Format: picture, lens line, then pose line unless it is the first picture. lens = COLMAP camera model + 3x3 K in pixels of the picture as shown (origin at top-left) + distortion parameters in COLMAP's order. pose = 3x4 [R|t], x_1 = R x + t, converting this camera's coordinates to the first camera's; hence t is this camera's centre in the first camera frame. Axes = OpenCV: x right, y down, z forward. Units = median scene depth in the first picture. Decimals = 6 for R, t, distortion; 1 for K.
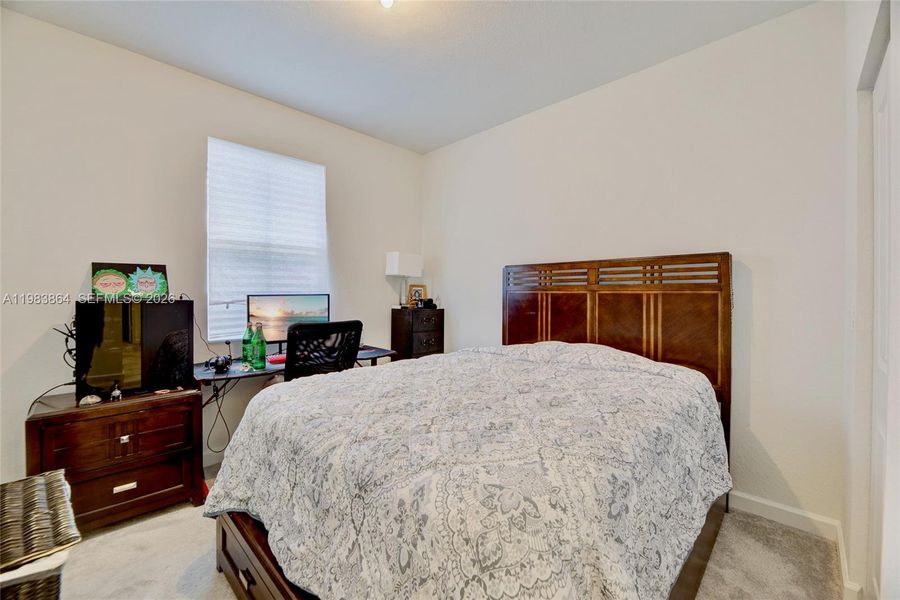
lens RADIAL K [[369.7, 0, 454.3], [0, 369.7, 293.8], [0, 0, 1]] dist [0.000095, -0.000139]
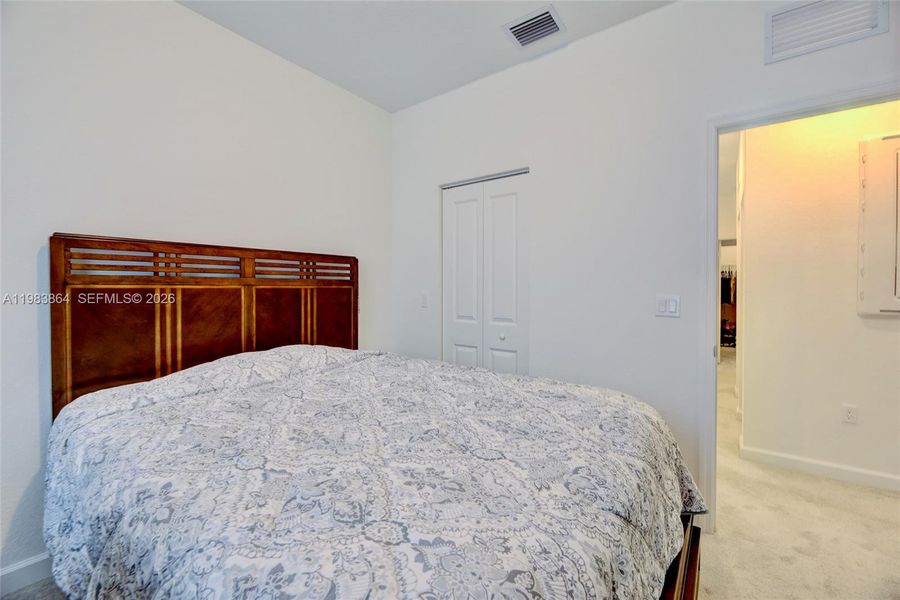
lens RADIAL K [[369.7, 0, 454.3], [0, 369.7, 293.8], [0, 0, 1]] dist [0.000095, -0.000139]
pose [[-0.131635, -0.021038, 0.991075, -0.550190], [-0.000962, 0.999777, 0.021095, -0.007258], [-0.991298, 0.001824, -0.131626, 0.720274]]
